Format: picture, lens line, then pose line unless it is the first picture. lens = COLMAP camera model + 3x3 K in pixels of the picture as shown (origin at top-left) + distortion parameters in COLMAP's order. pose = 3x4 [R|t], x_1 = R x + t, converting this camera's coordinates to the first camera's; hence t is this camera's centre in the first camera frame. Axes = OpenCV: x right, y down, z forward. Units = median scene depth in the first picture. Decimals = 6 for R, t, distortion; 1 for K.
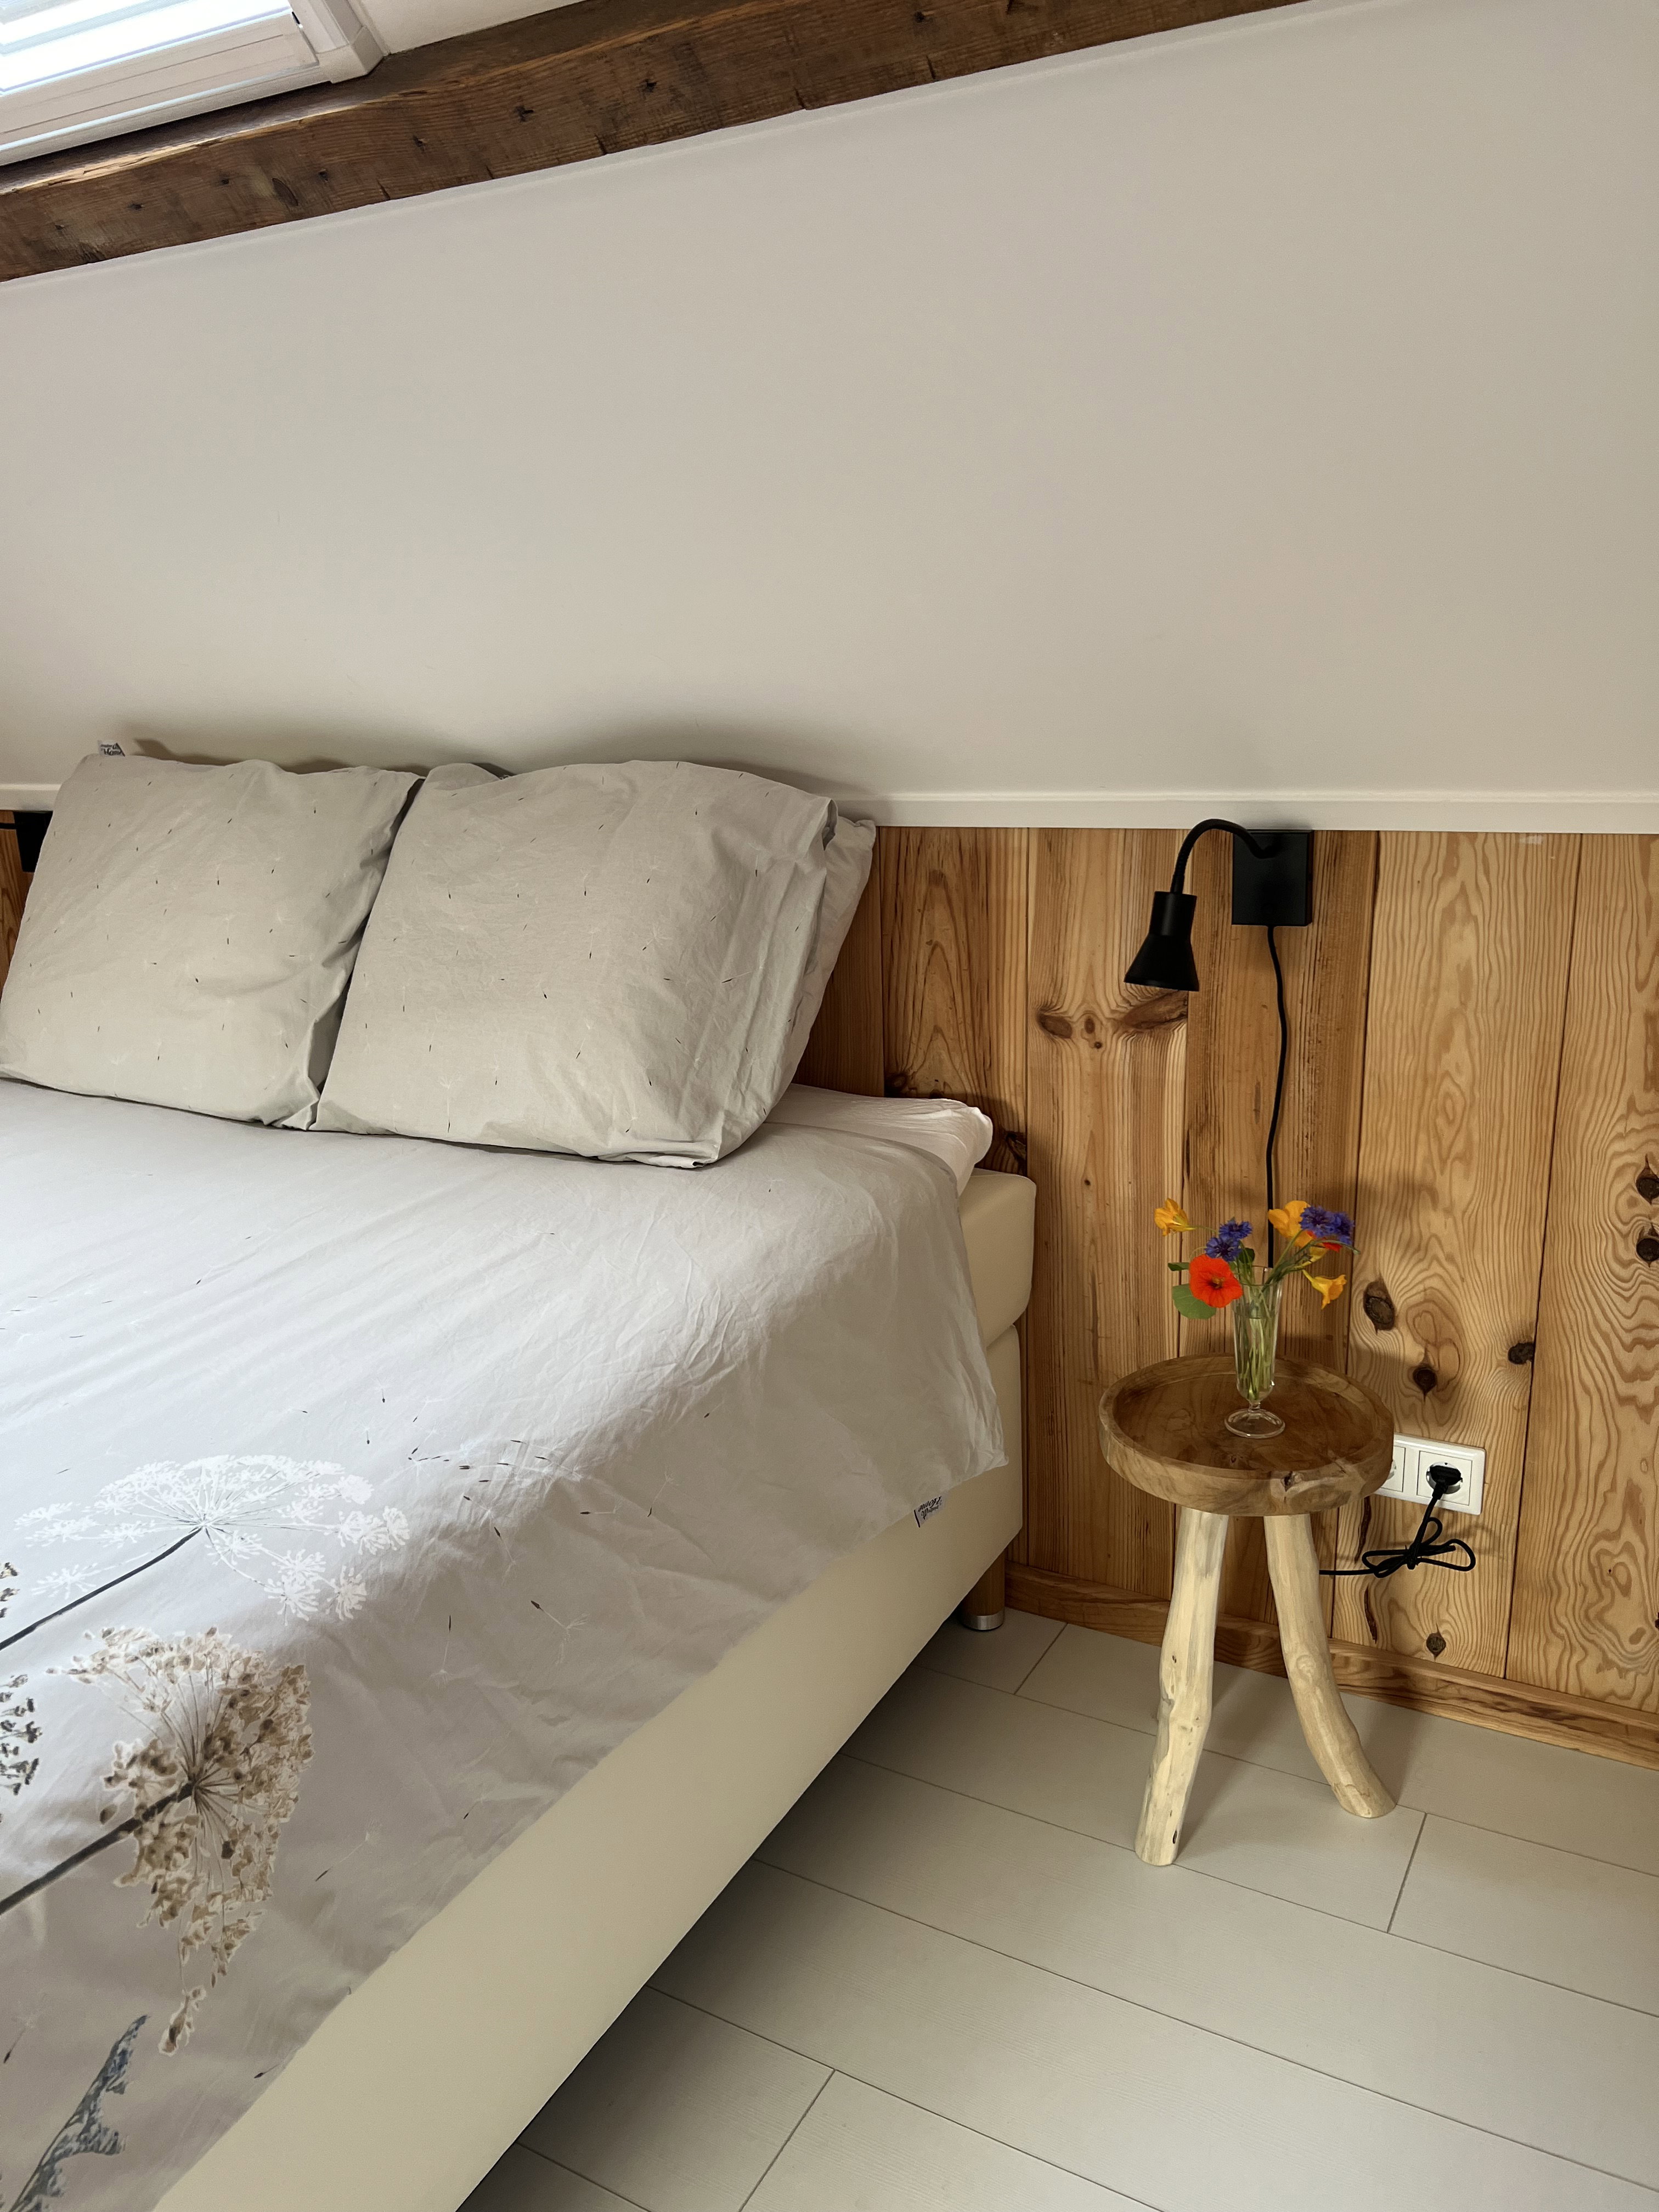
lens RADIAL K [[1671.1, 0, 842.6], [0, 1671.1, 1102.0], [0, 0, 1]] dist [0.050400, -0.064075]
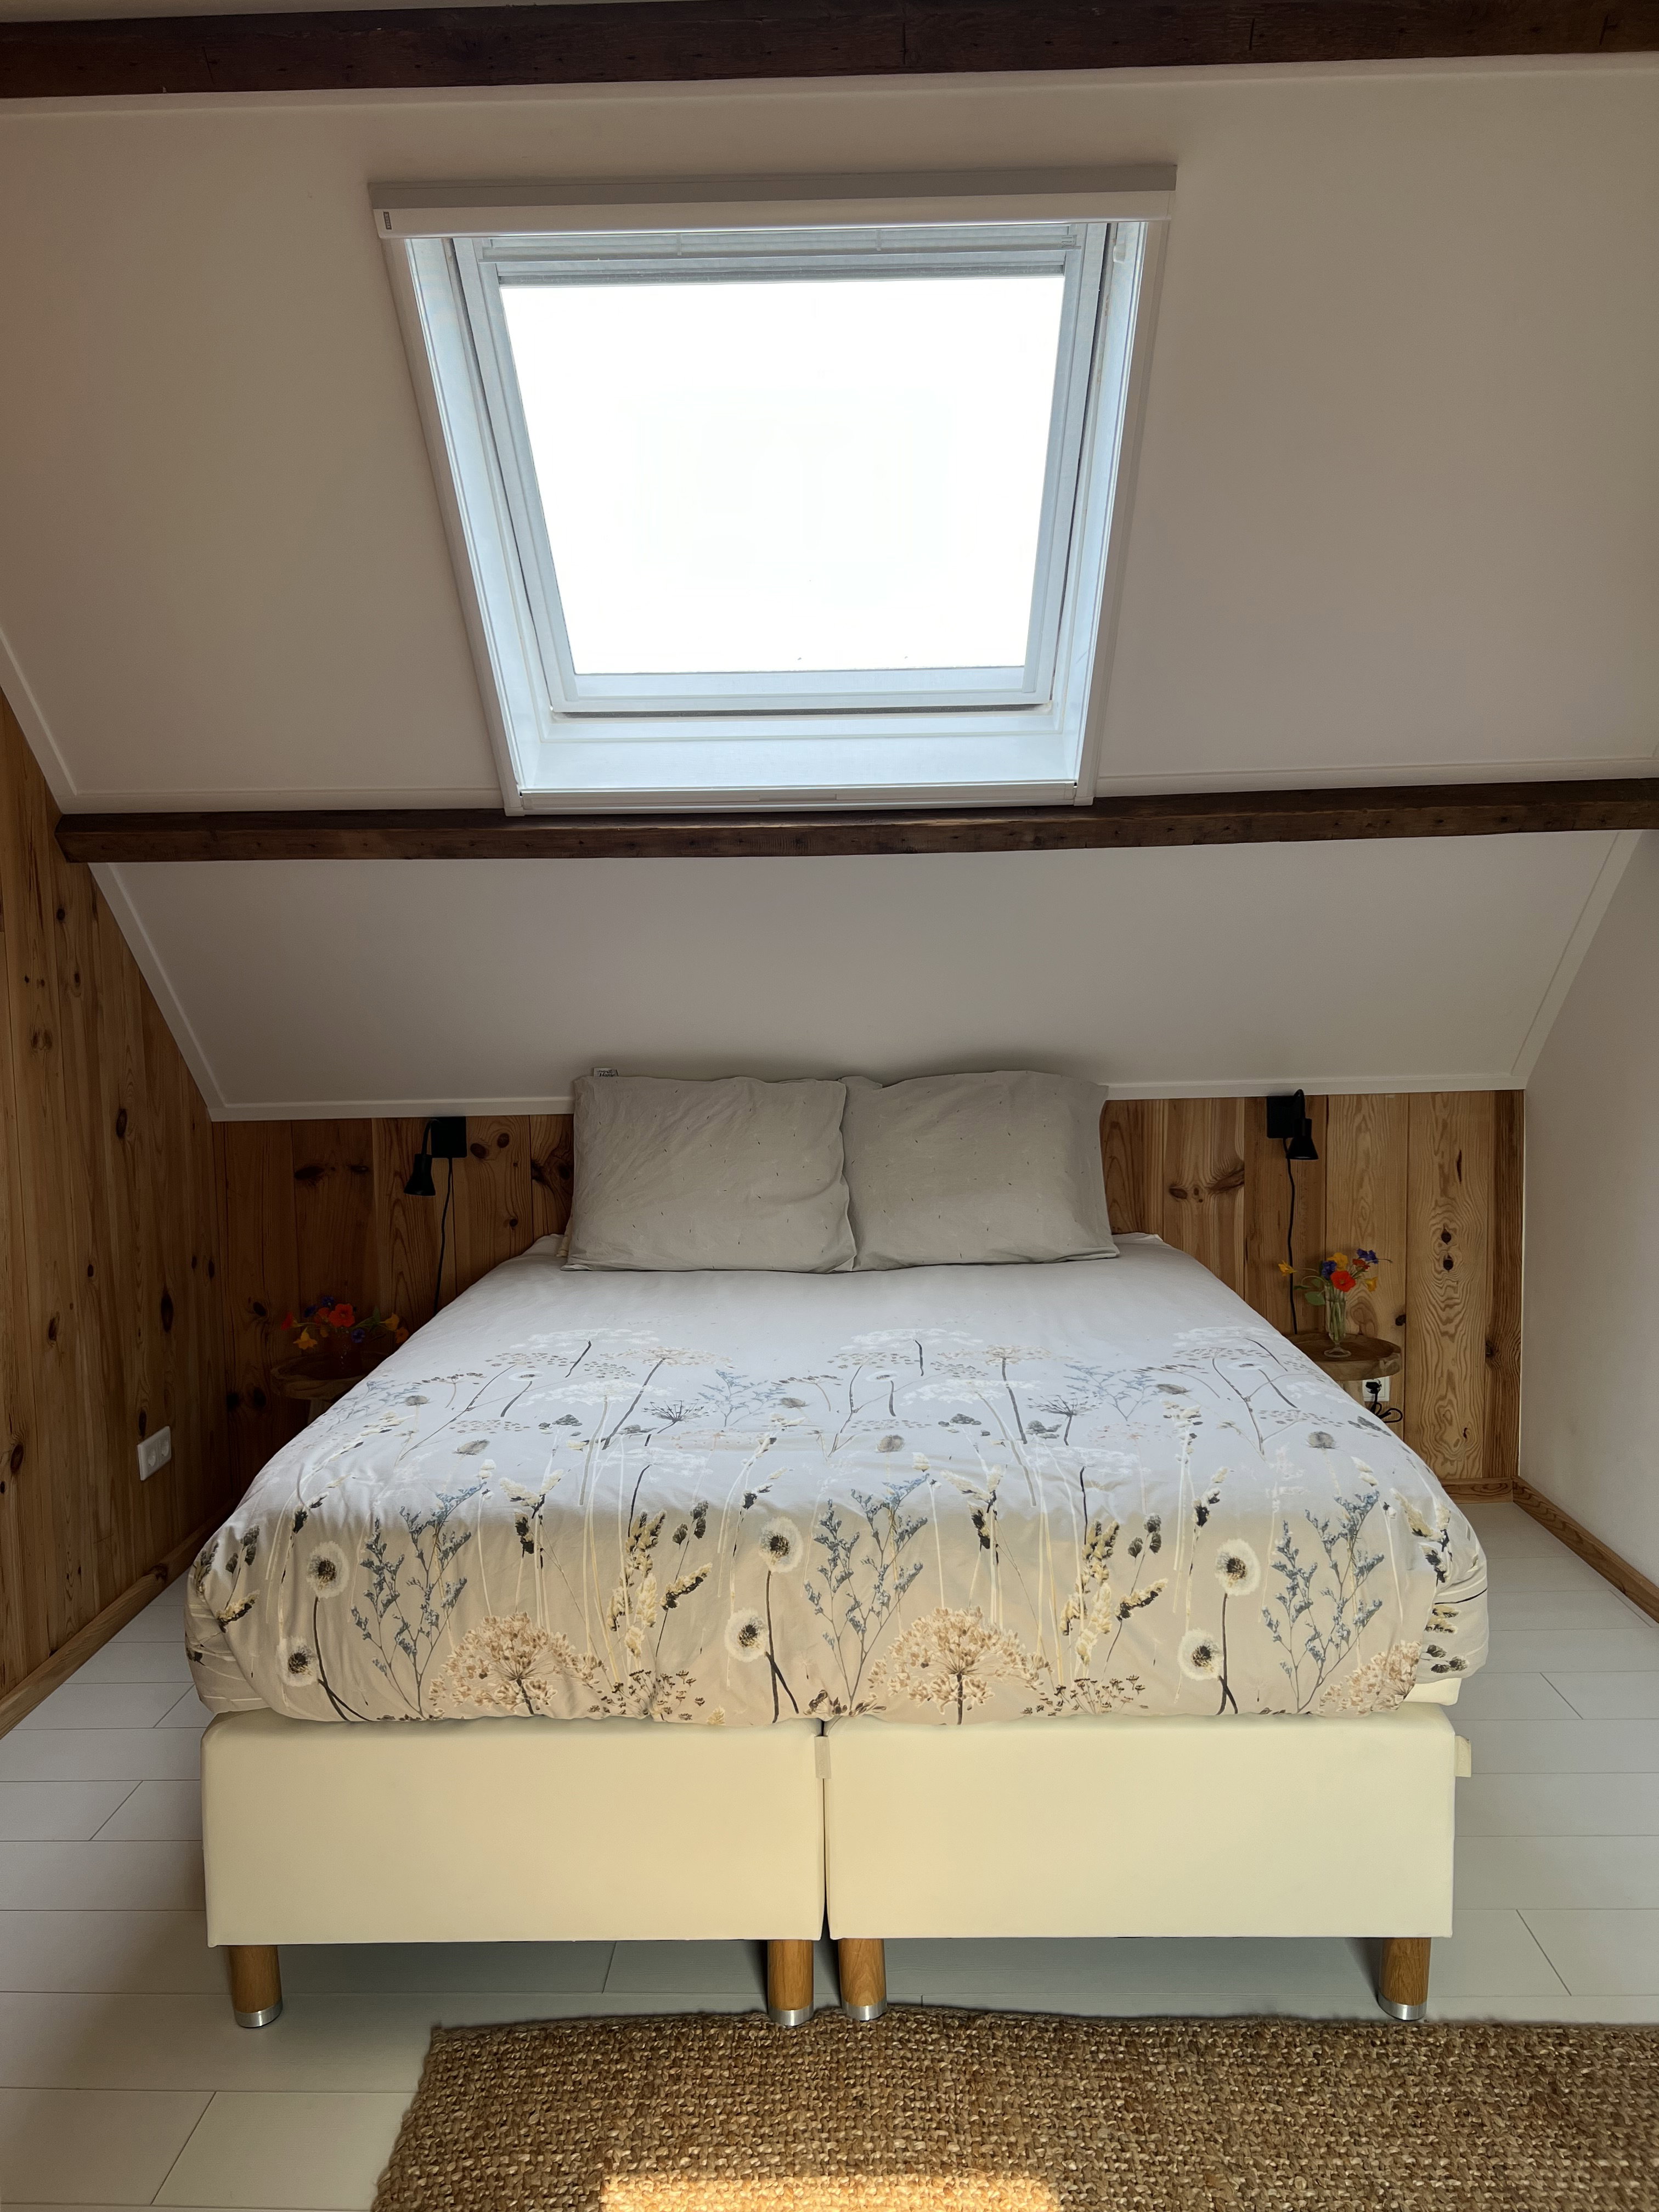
lens RADIAL K [[1671.1, 0, 819.7], [0, 1671.1, 1118.5], [0, 0, 1]] dist [0.050400, -0.064075]
pose [[0.892035, -0.026833, 0.451168, -1.264857], [0.110684, 0.980809, -0.160507, 0.154535], [-0.438203, 0.193116, 0.877886, -0.671795]]
